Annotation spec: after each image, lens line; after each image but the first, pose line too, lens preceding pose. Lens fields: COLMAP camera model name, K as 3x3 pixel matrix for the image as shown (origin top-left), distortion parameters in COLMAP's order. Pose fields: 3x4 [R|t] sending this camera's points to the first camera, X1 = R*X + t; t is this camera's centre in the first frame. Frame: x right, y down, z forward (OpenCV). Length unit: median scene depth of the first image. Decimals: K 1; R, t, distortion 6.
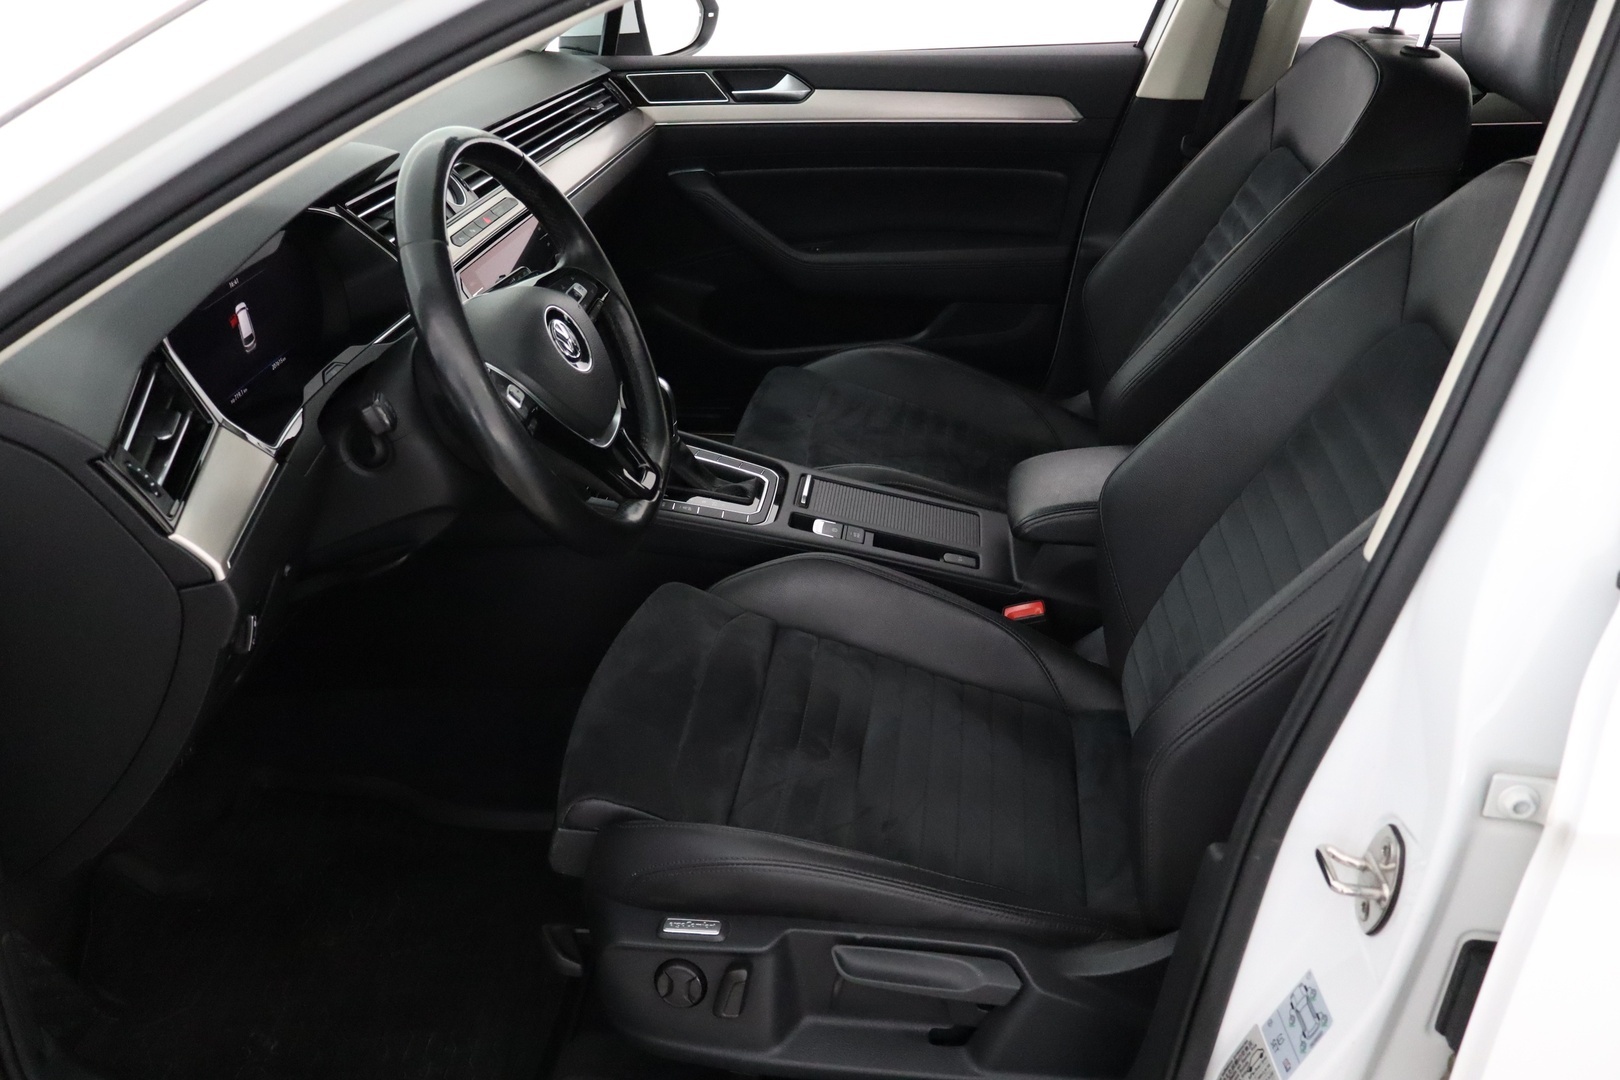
lens RADIAL K [[1409.1, 0, 810.0], [0, 1409.1, 540.0], [0, 0, 1]] dist [-0.008084, -0.016043]
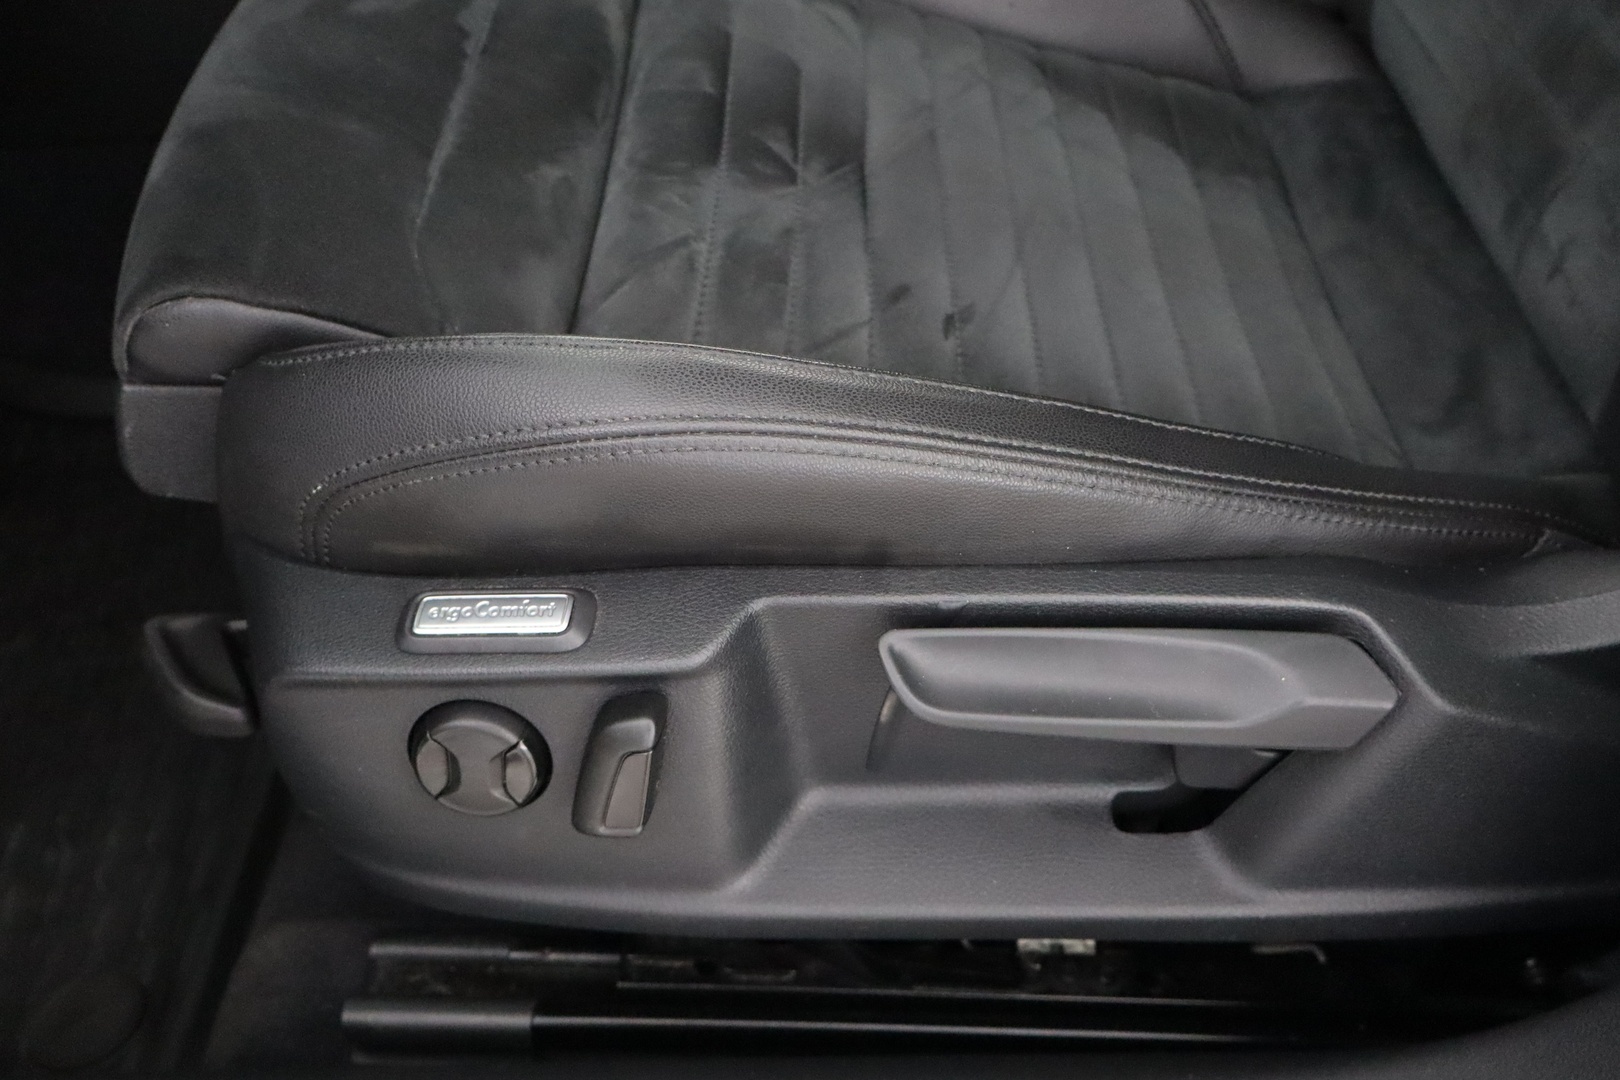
lens RADIAL K [[1409.1, 0, 810.0], [0, 1409.1, 540.0], [0, 0, 1]] dist [-0.008084, -0.016043]
pose [[0.993592, -0.082457, 0.077305, -0.028176], [0.055923, 0.953004, 0.297752, 0.150593], [-0.098224, -0.291520, 0.951508, 0.643703]]
